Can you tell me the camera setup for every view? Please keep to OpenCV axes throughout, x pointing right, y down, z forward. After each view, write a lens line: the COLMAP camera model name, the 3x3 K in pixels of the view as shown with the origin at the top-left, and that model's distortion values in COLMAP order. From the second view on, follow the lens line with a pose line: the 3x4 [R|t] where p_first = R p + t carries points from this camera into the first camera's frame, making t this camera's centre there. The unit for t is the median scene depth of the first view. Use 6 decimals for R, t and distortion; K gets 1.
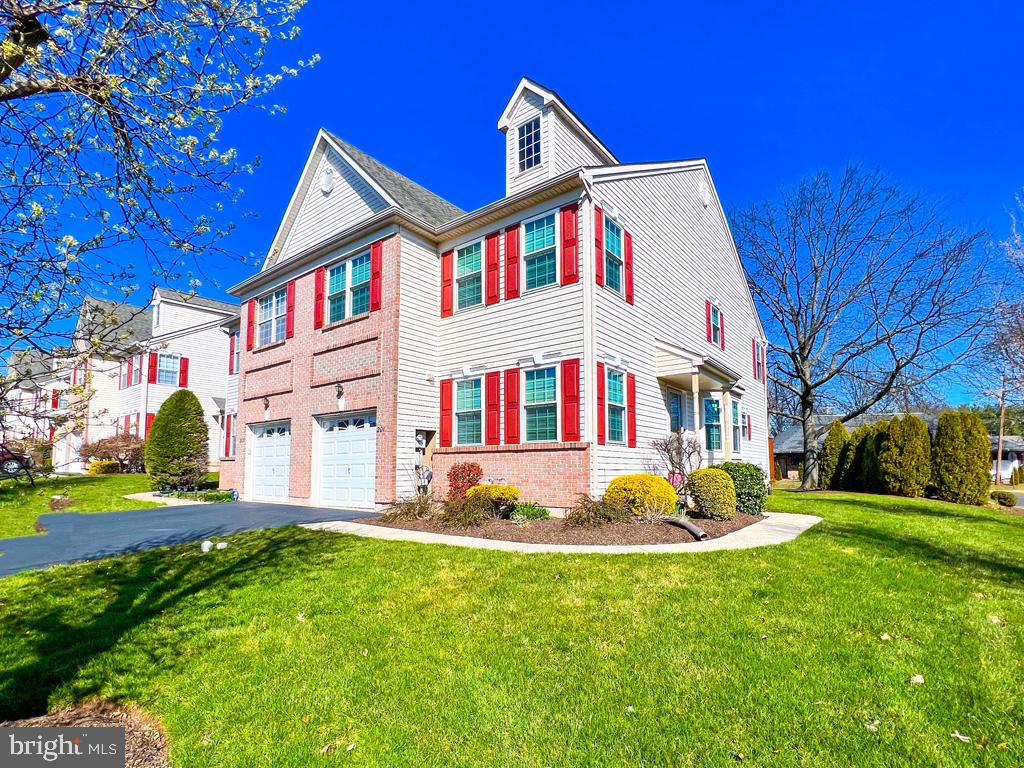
lens RADIAL K [[492.4, 0, 507.7], [0, 492.4, 399.7], [0, 0, 1]] dist [-0.005759, -0.000898]
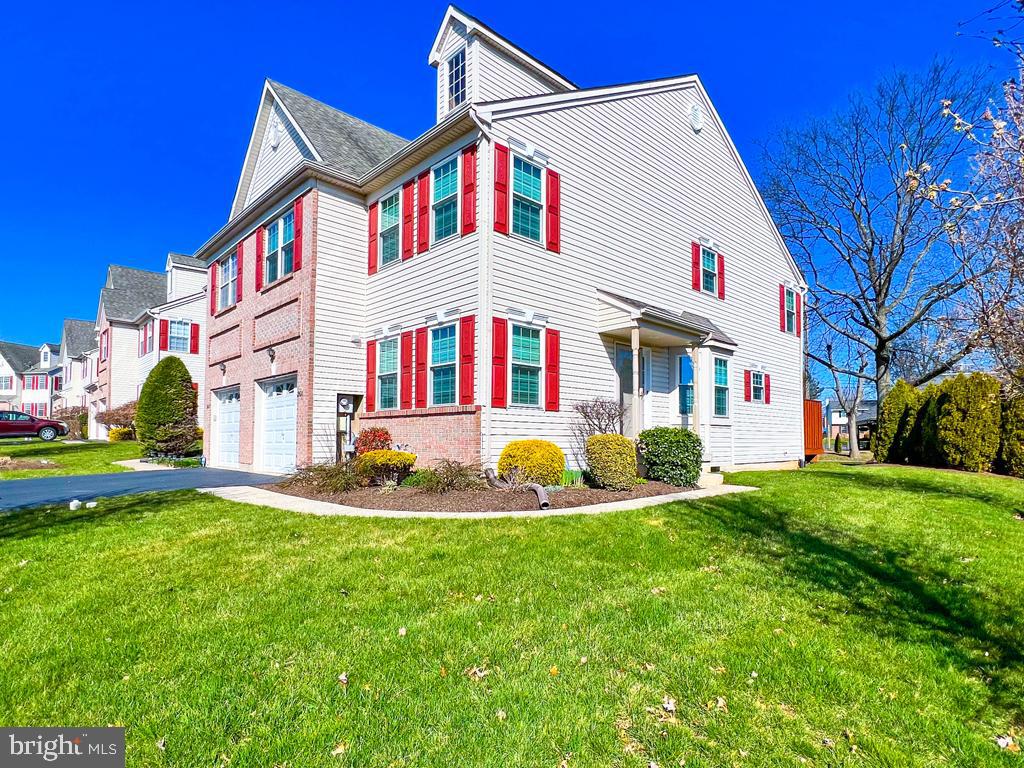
lens RADIAL K [[552.5, 0, 513.5], [0, 552.5, 382.7], [0, 0, 1]] dist [-0.005441, 0.000229]
pose [[0.990123, -0.011124, -0.139761, 0.283437], [0.016448, 0.999180, 0.036994, 0.004832], [0.139235, -0.038927, 0.989494, -0.016052]]
